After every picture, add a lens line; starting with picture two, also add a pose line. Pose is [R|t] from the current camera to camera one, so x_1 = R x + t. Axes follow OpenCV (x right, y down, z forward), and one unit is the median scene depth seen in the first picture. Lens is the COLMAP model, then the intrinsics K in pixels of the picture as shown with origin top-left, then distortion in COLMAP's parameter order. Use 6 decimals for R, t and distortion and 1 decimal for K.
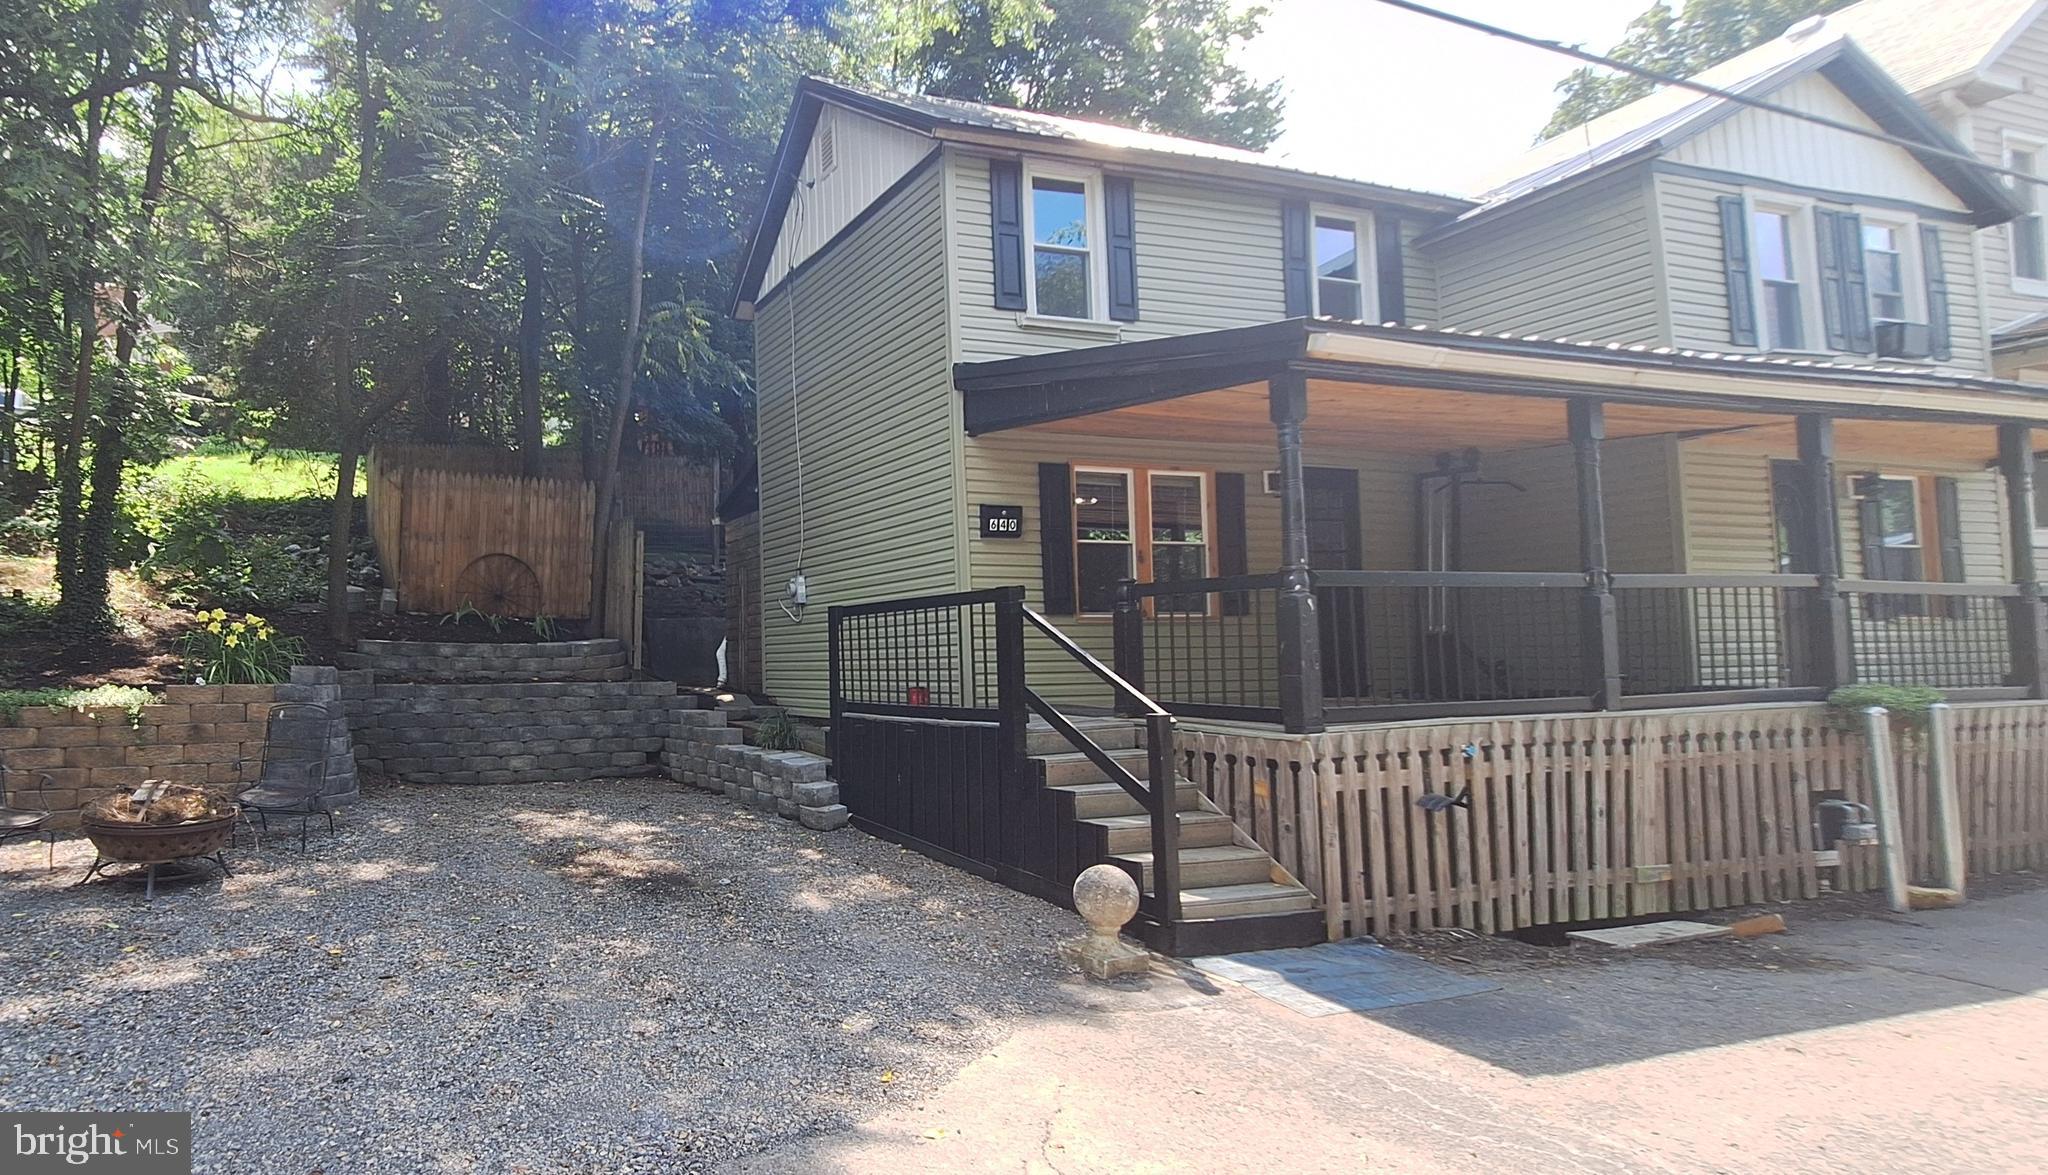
lens RADIAL K [[1118.3, 0, 1024.2], [0, 1118.3, 569.9], [0, 0, 1]] dist [0.007679, -0.004324]
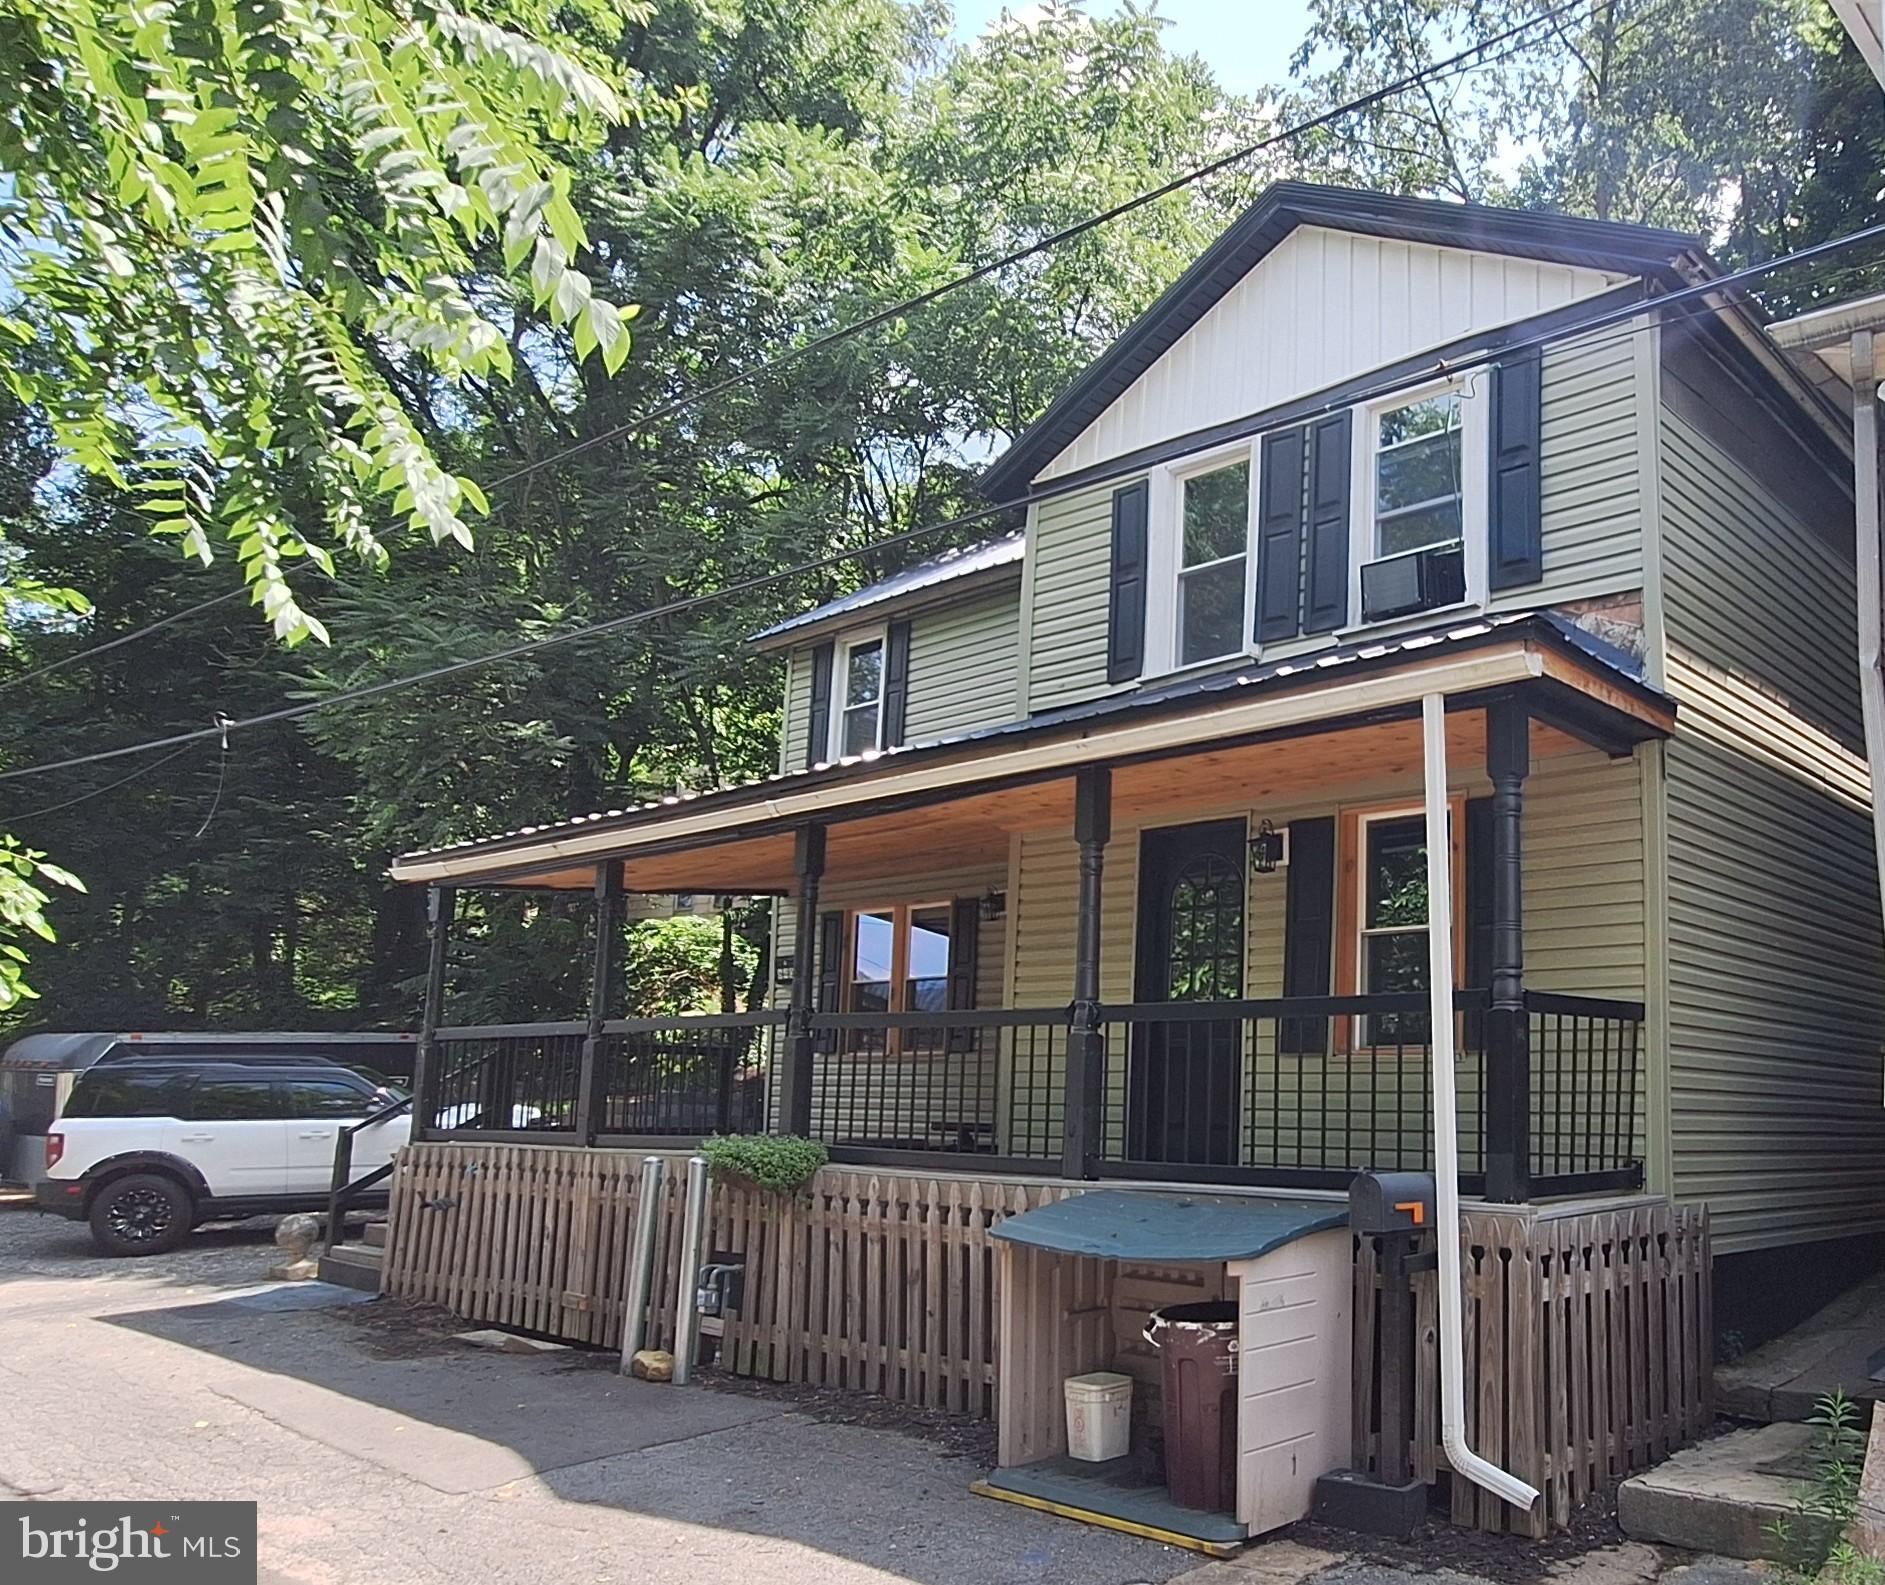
lens RADIAL K [[1559.7, 0, 947.5], [0, 1559.7, 795.4], [0, 0, 1]] dist [0.017379, 0.012396]
pose [[0.453925, -0.150449, -0.878246, 1.090124], [0.049532, 0.988379, -0.143715, 0.011802], [0.889662, 0.021735, 0.456102, 0.318477]]
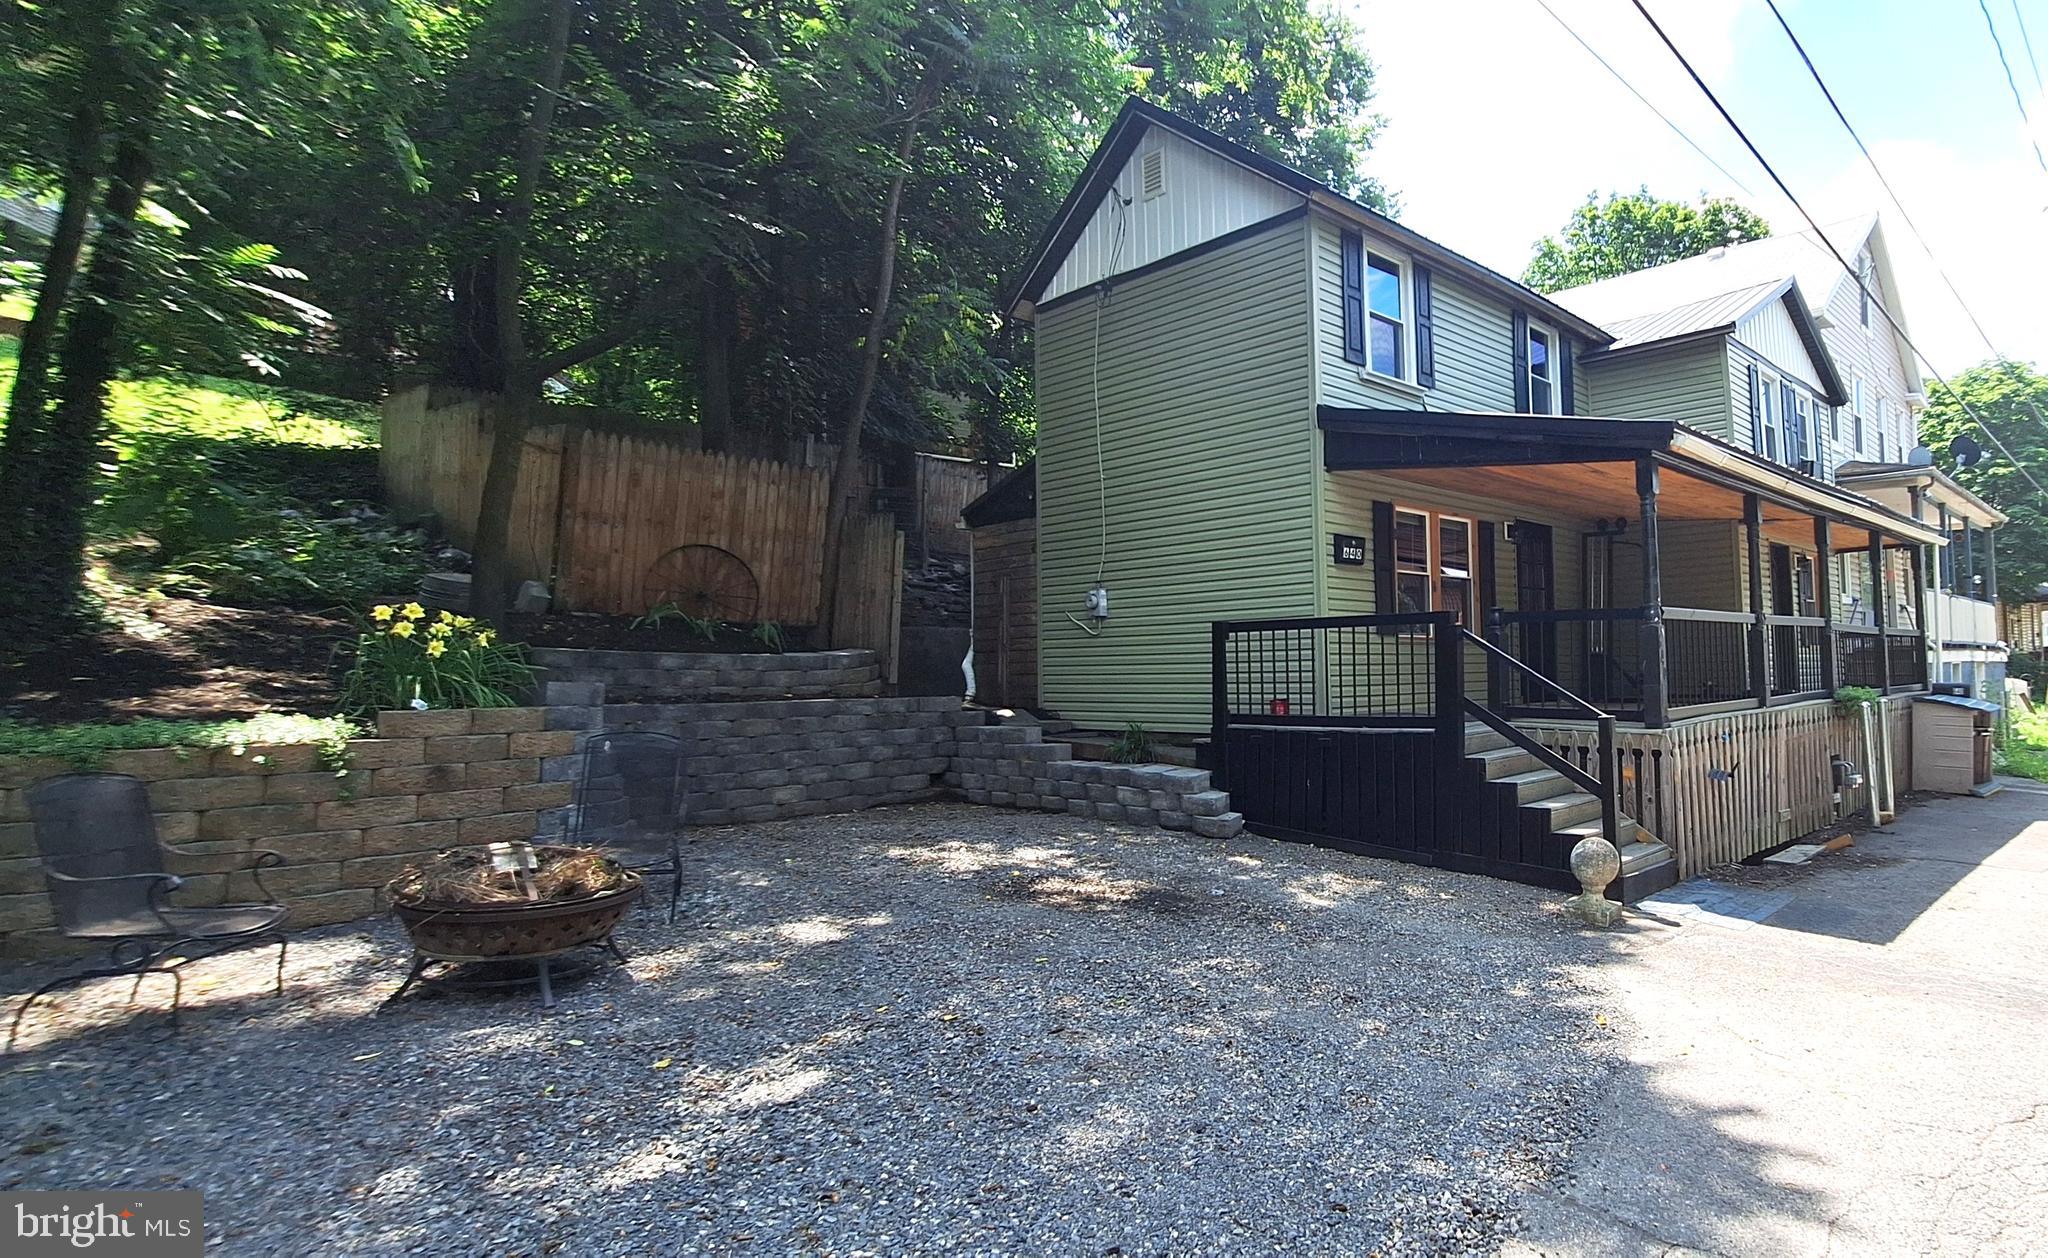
lens RADIAL K [[1033.5, 0, 1298.4], [0, 1033.5, 574.8], [0, 0, 1]] dist [-0.006390, 0.003676]
pose [[0.845870, 0.048168, 0.531211, -0.601084], [-0.043492, 0.998826, -0.021315, 0.005614], [-0.531614, -0.005074, 0.846972, 0.141233]]
